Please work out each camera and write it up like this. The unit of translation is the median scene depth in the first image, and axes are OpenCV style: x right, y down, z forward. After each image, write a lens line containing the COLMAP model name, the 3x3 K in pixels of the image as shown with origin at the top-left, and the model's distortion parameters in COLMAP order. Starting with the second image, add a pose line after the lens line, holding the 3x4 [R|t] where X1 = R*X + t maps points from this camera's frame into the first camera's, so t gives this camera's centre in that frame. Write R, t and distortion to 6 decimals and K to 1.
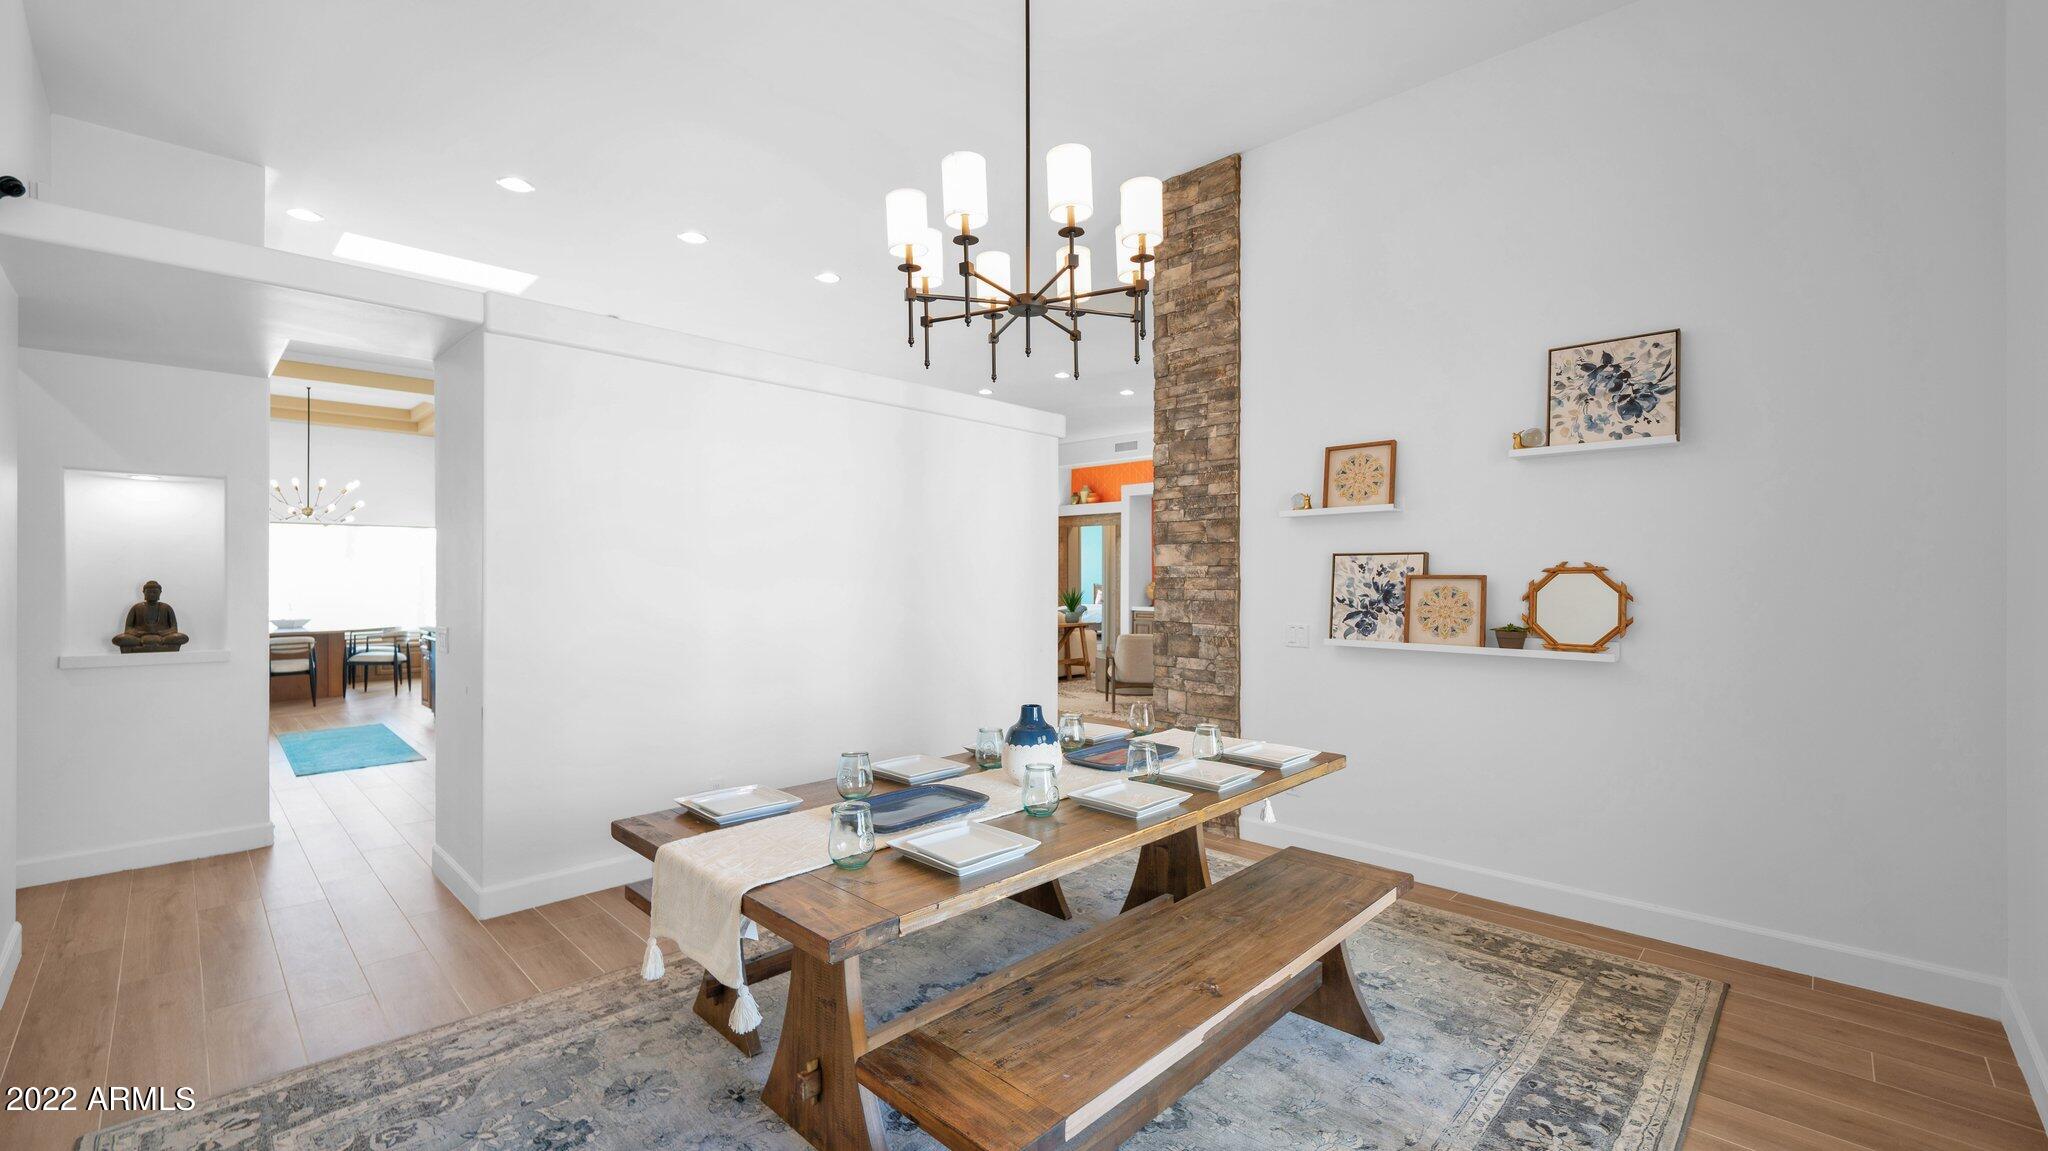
lens RADIAL K [[844.6, 0, 1012.5], [0, 844.6, 575.8], [0, 0, 1]] dist [-0.006967, 0.003482]
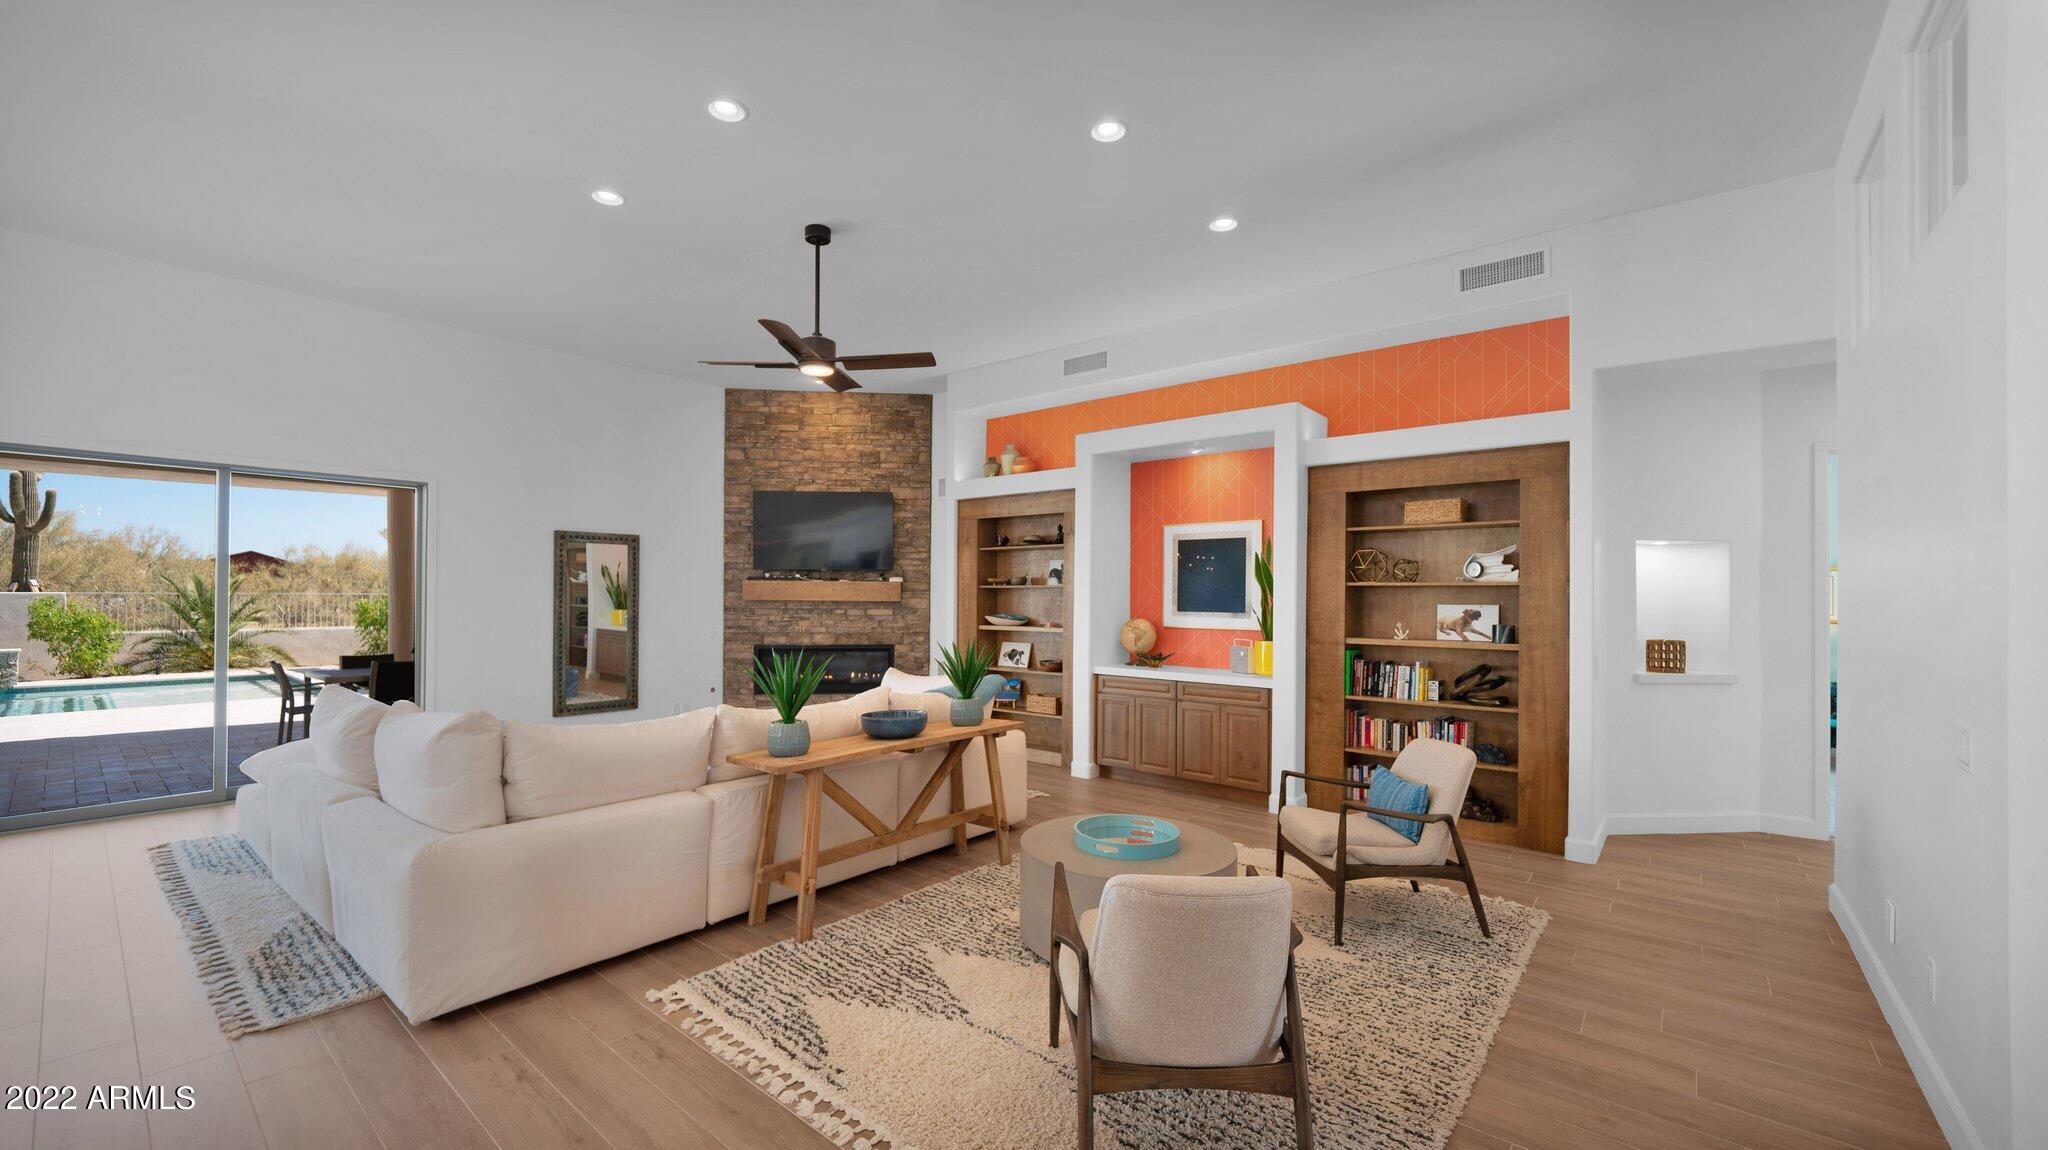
lens RADIAL K [[814.4, 0, 1012.8], [0, 814.4, 582.0], [0, 0, 1]] dist [-0.003020, 0.000396]
pose [[0.997075, 0.010390, 0.075724, 0.051042], [-0.008957, 0.999775, -0.019251, -0.005371], [-0.075907, 0.018517, 0.996943, 0.490378]]
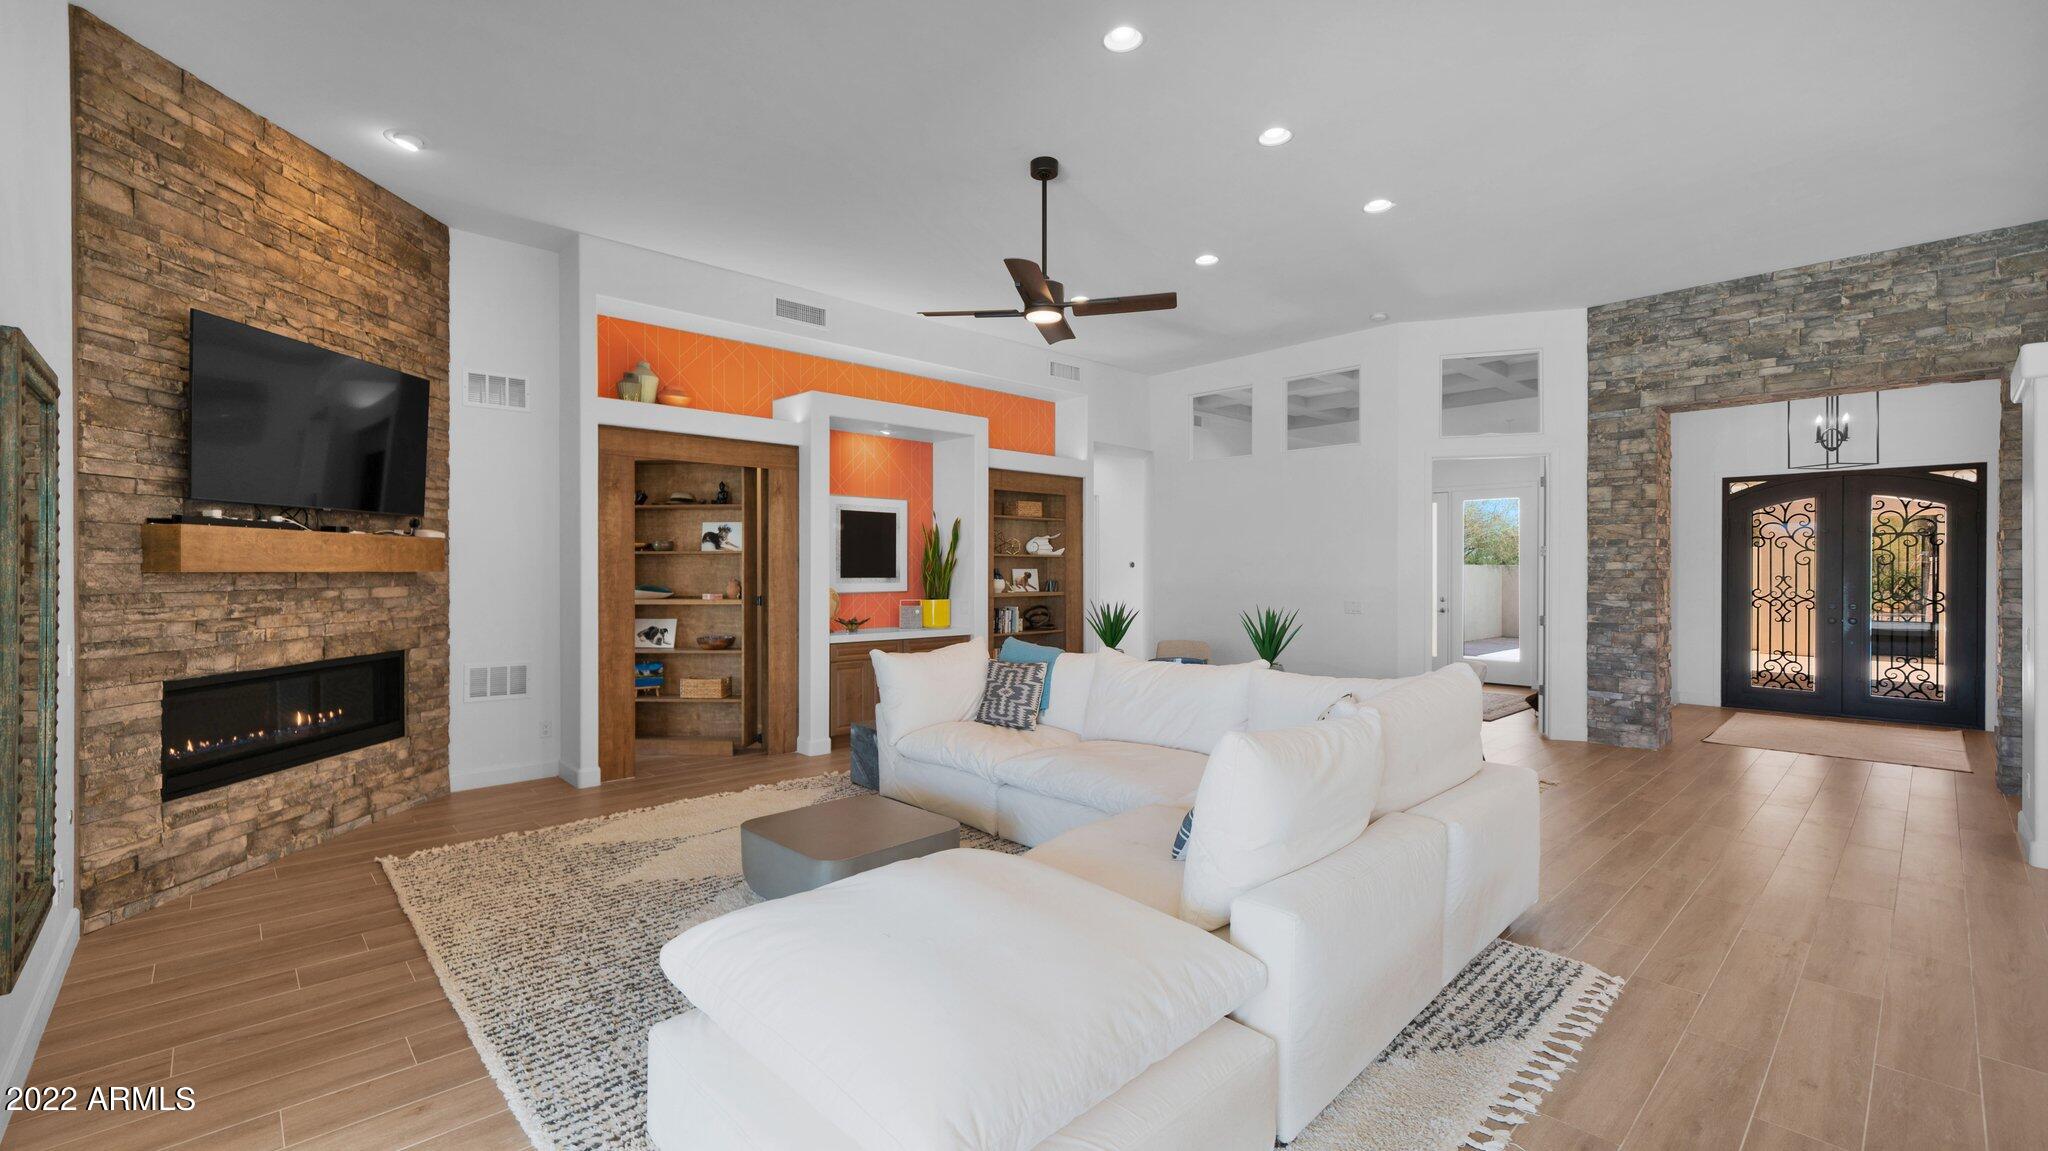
lens RADIAL K [[844.6, 0, 1007.1], [0, 844.6, 573.3], [0, 0, 1]] dist [-0.006967, 0.003482]
pose [[0.048359, -0.000626, 0.998830, -0.349068], [0.002592, 0.999997, 0.000502, -0.000910], [-0.998827, 0.002565, 0.048361, 0.849503]]
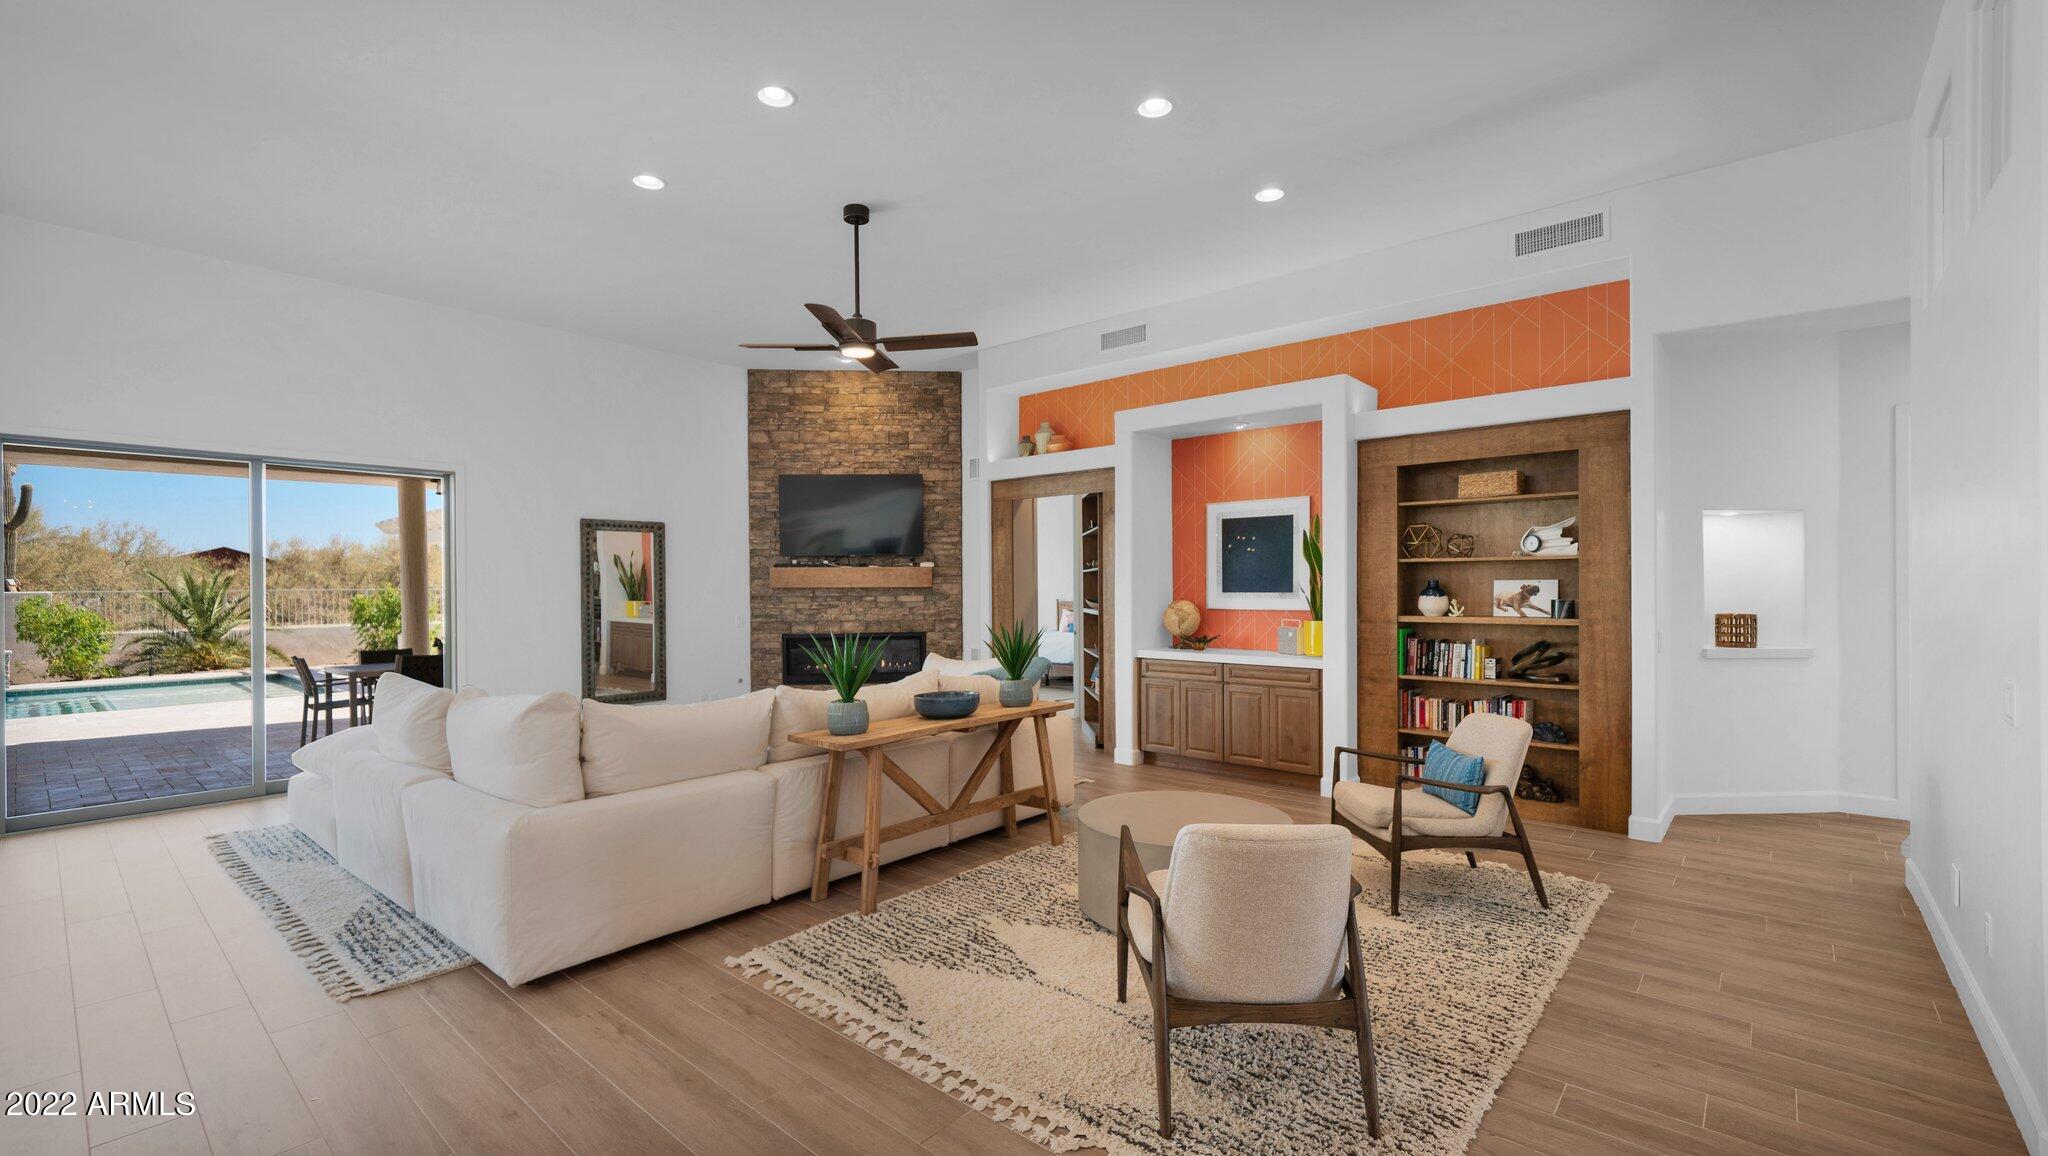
lens RADIAL K [[879.1, 0, 1016.0], [0, 879.1, 579.2], [0, 0, 1]] dist [0.009302, 0.000508]
pose [[0.998420, -0.004477, 0.056007, 0.038261], [0.004920, 0.999958, -0.007763, -0.002189], [-0.055970, 0.008026, 0.998400, 0.465984]]
